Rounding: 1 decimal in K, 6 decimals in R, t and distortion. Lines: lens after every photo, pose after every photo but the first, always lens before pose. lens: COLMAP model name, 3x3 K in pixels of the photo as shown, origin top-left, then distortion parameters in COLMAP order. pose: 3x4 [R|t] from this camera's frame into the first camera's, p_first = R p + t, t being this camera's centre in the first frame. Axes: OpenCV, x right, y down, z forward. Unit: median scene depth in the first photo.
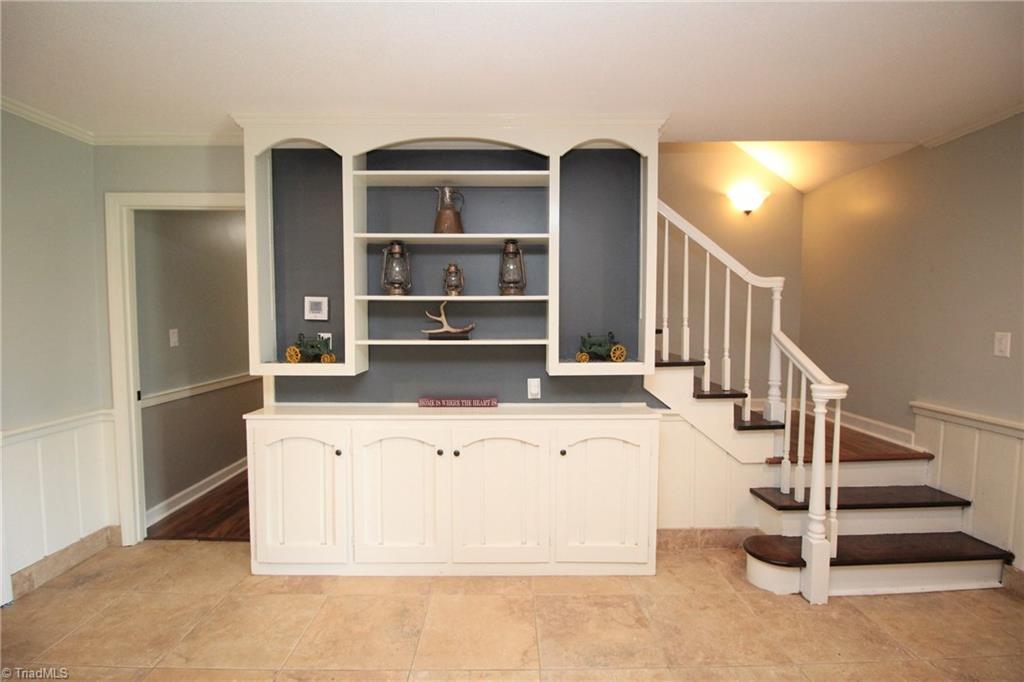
lens RADIAL K [[474.3, 0, 505.5], [0, 474.3, 343.5], [0, 0, 1]] dist [-0.006741, -0.003836]
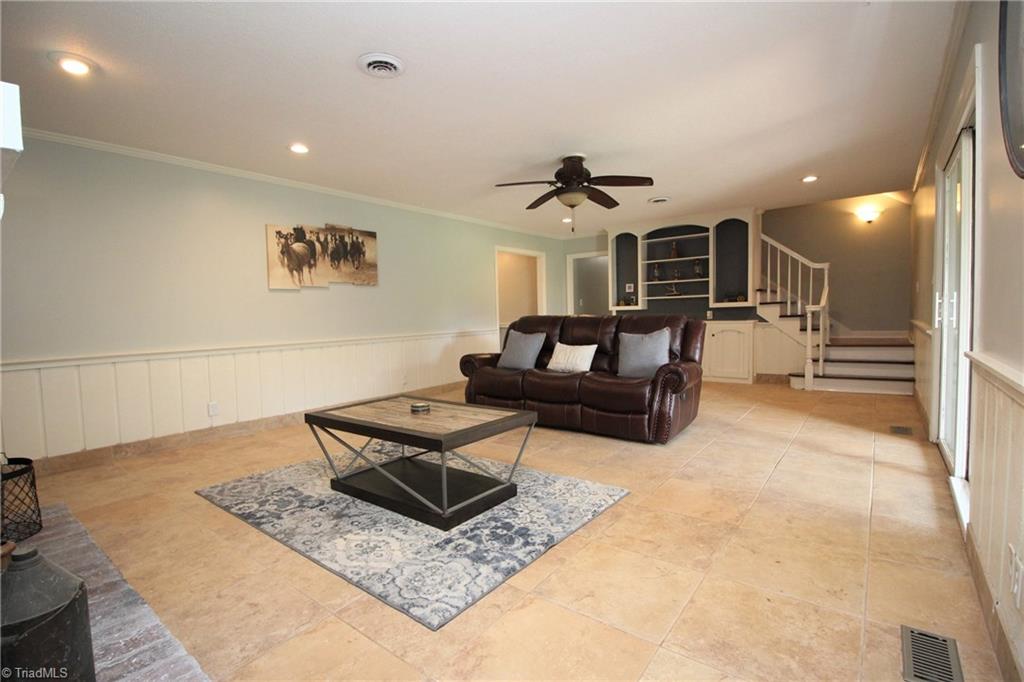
lens RADIAL K [[474.3, 0, 505.3], [0, 474.3, 340.4], [0, 0, 1]] dist [-0.006741, -0.003836]
pose [[0.763688, 0.015590, -0.645398, 0.911254], [-0.011588, 0.999878, 0.010440, 0.228070], [0.645482, -0.000494, 0.763775, -1.740119]]
